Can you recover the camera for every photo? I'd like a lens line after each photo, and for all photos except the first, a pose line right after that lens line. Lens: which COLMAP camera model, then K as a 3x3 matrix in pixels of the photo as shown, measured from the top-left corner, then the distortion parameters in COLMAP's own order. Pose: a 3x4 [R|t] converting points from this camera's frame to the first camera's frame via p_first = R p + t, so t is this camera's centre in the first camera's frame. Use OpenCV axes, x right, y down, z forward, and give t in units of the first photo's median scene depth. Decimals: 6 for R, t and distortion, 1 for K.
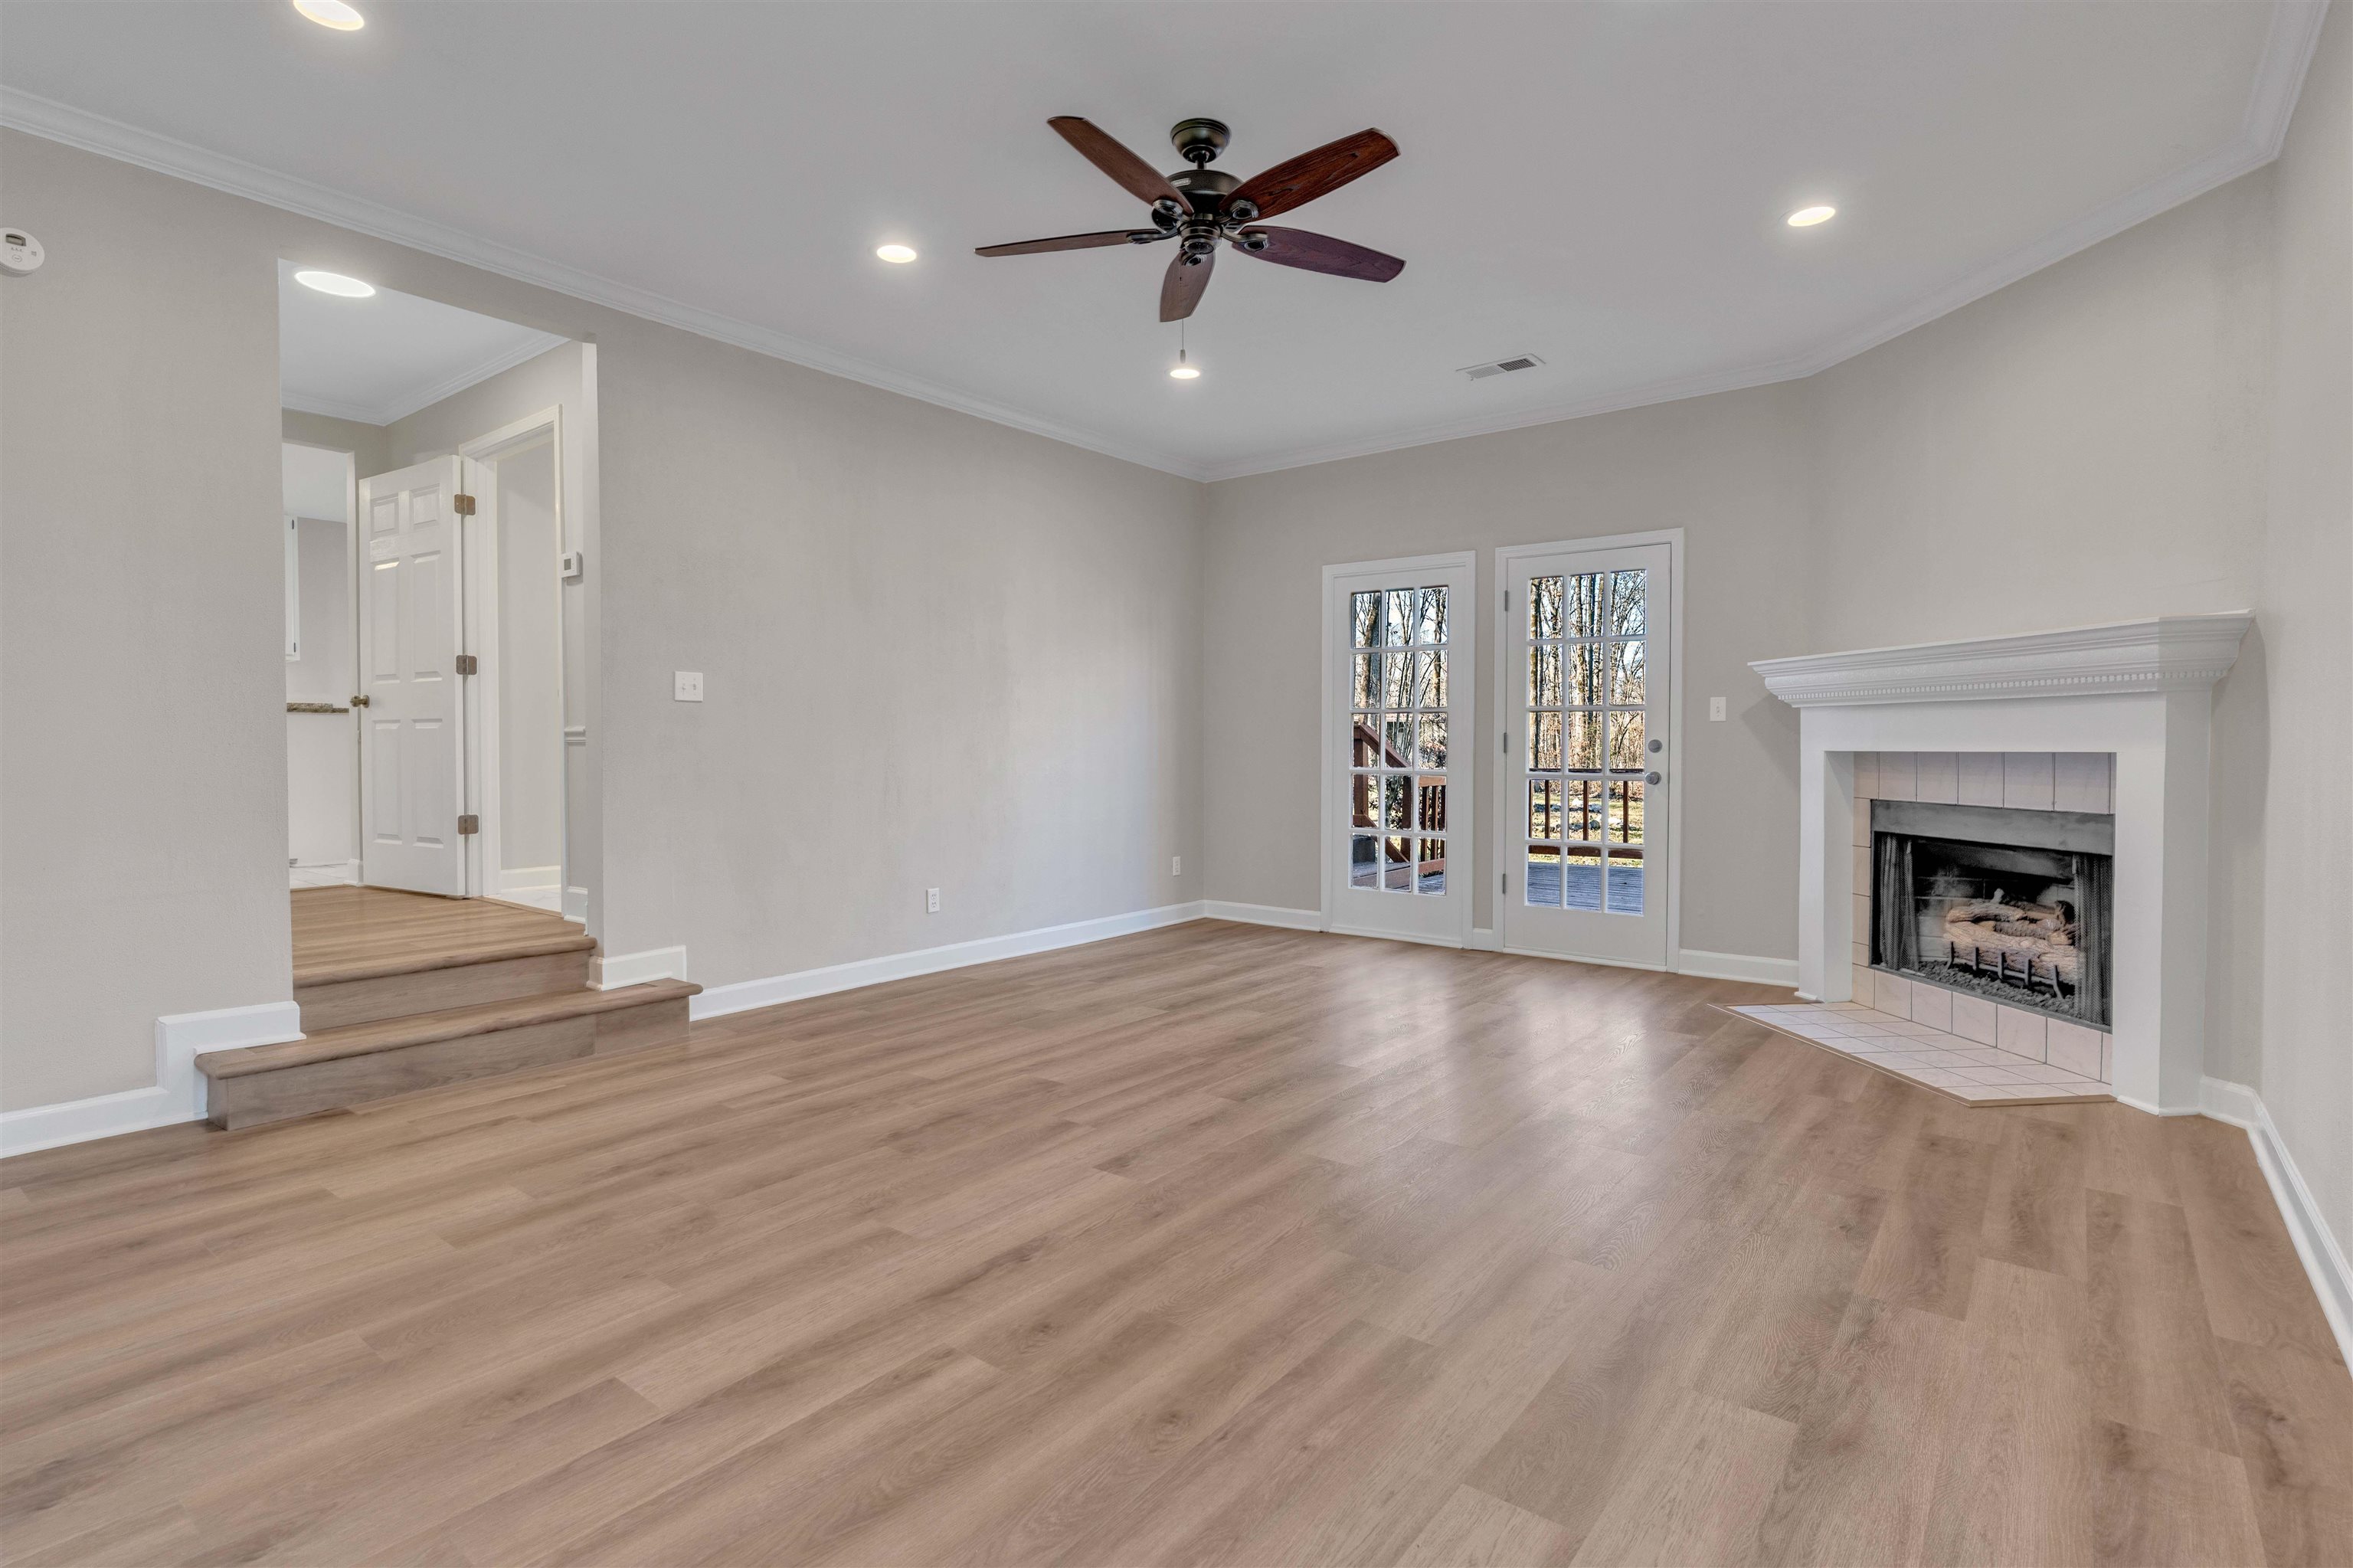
lens RADIAL K [[1140.9, 0, 1175.2], [0, 1140.9, 757.5], [0, 0, 1]] dist [0.000812, -0.000087]
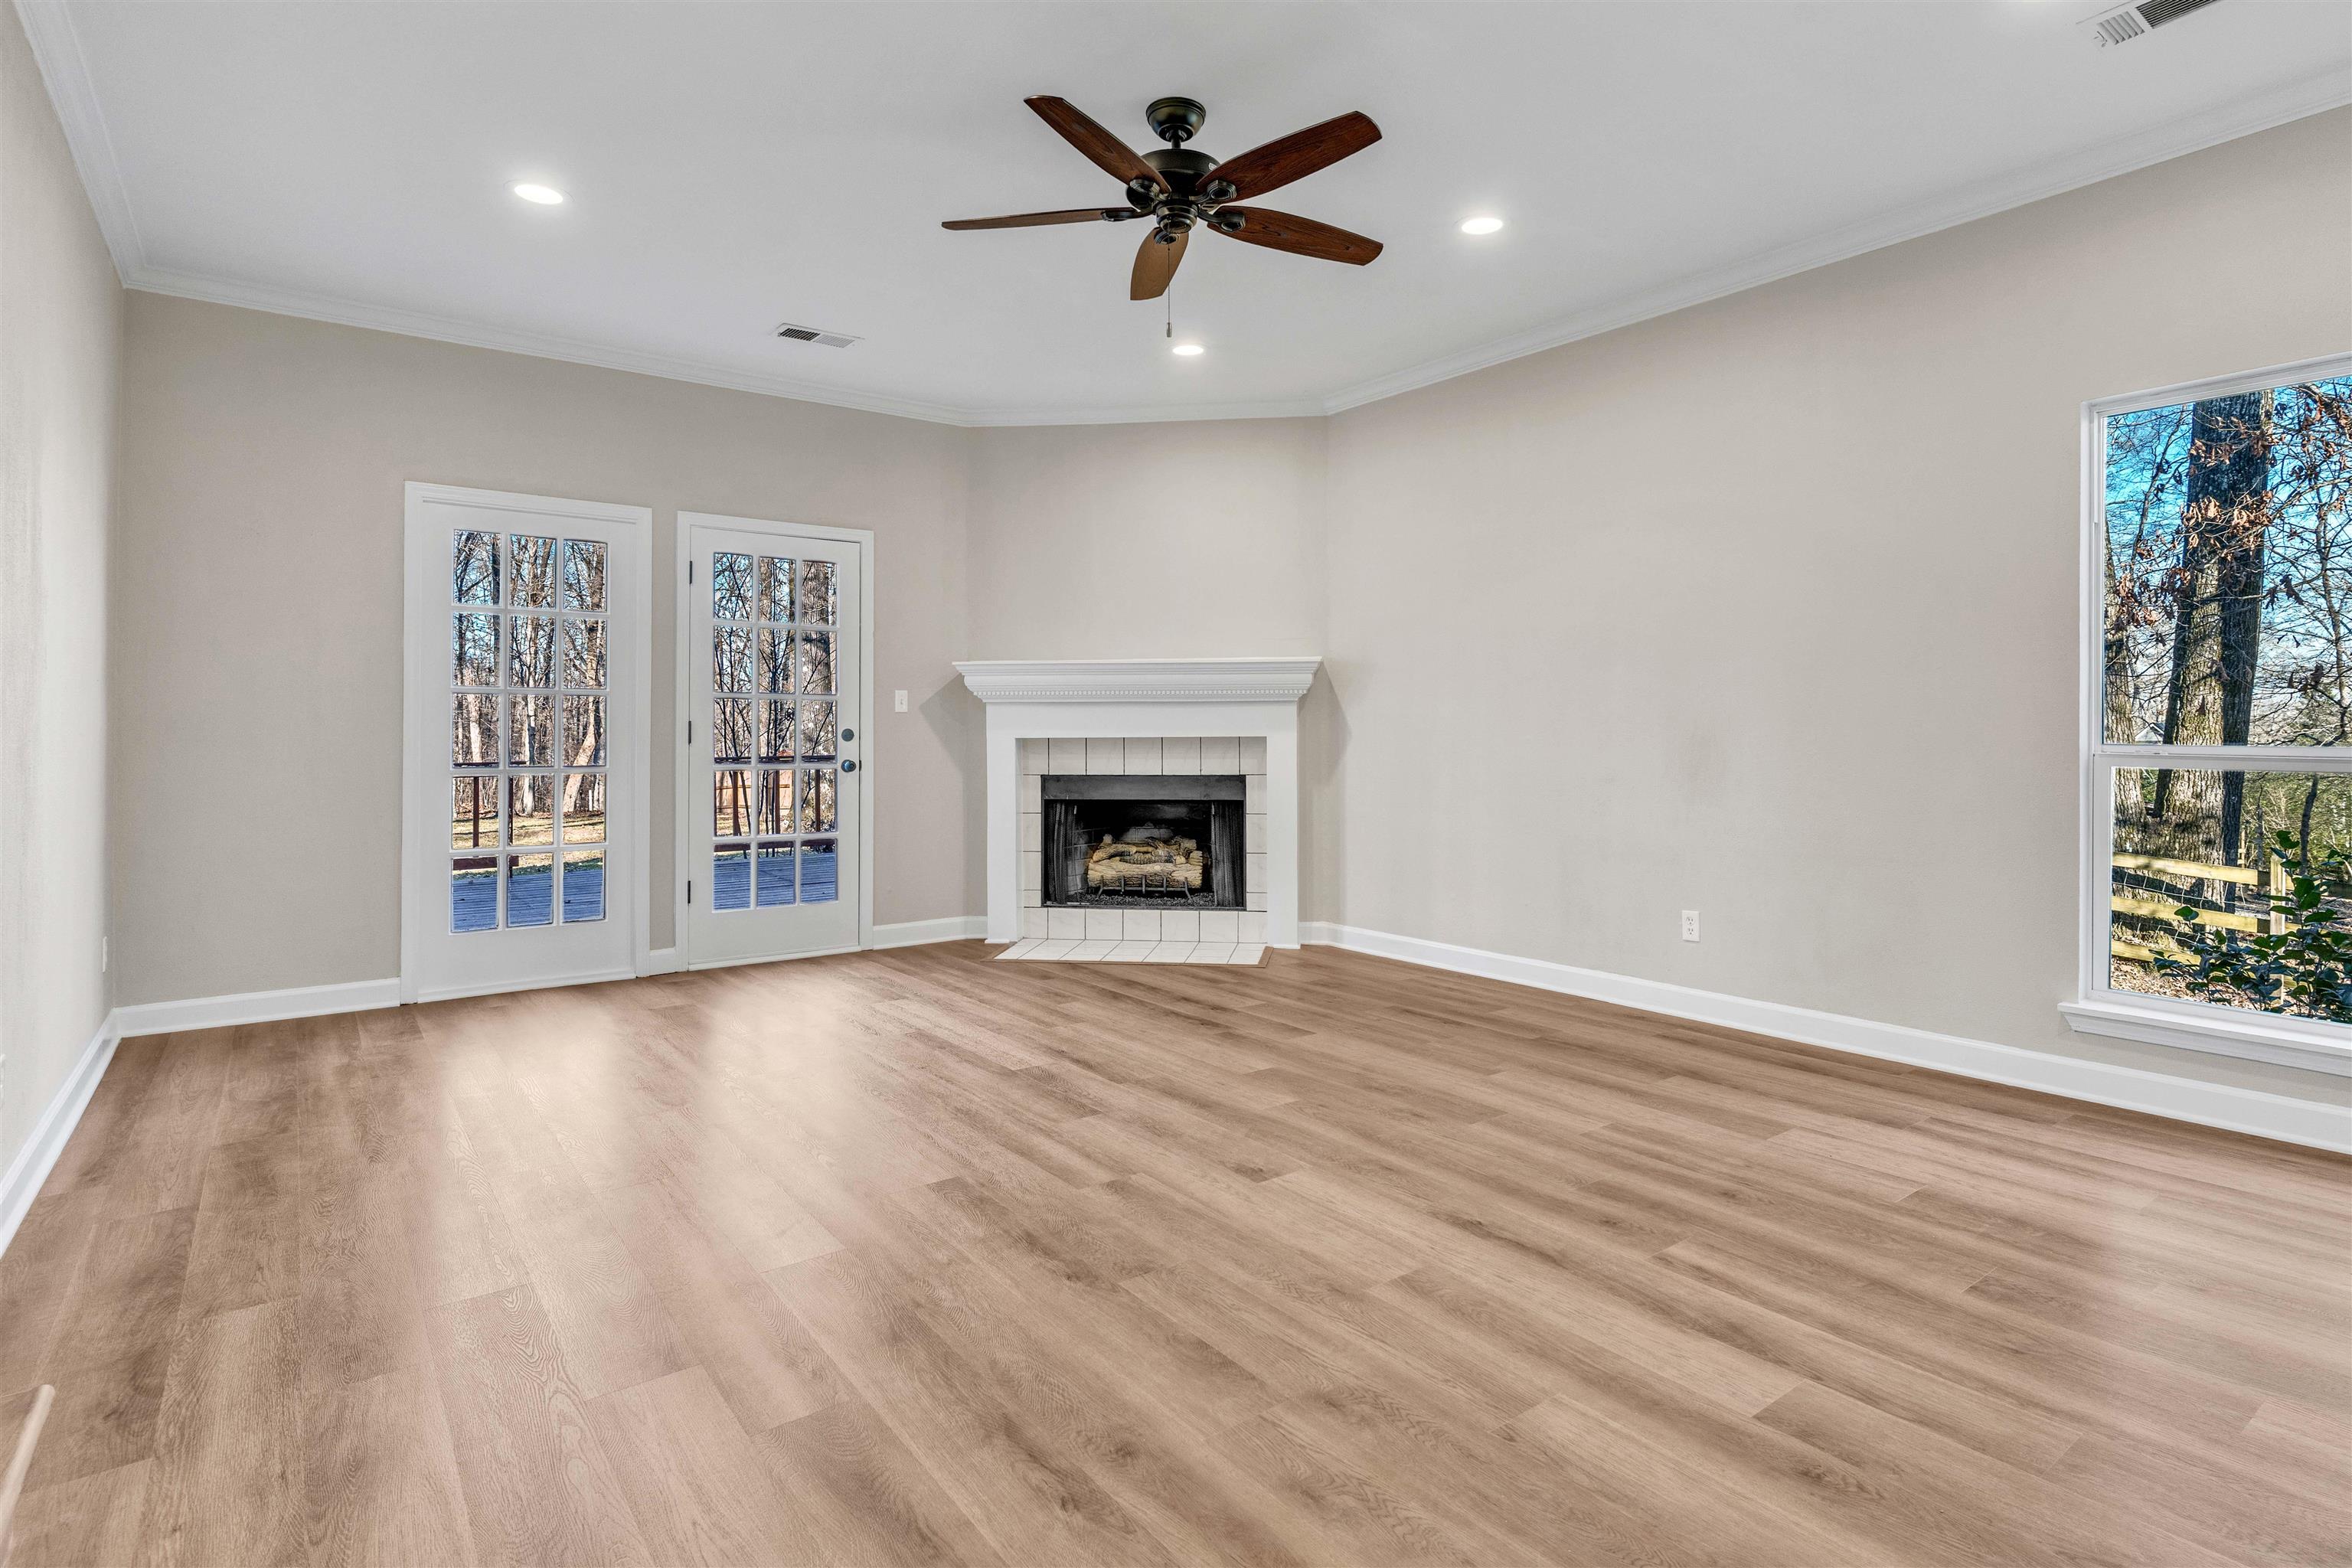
lens RADIAL K [[1199.9, 0, 1179.6], [0, 1199.9, 724.4], [0, 0, 1]] dist [0.000479, 0.000375]
pose [[0.259282, 0.003545, 0.965795, -1.023088], [0.015968, 0.999841, -0.007956, -0.011473], [-0.965670, 0.017485, 0.259184, 0.781680]]
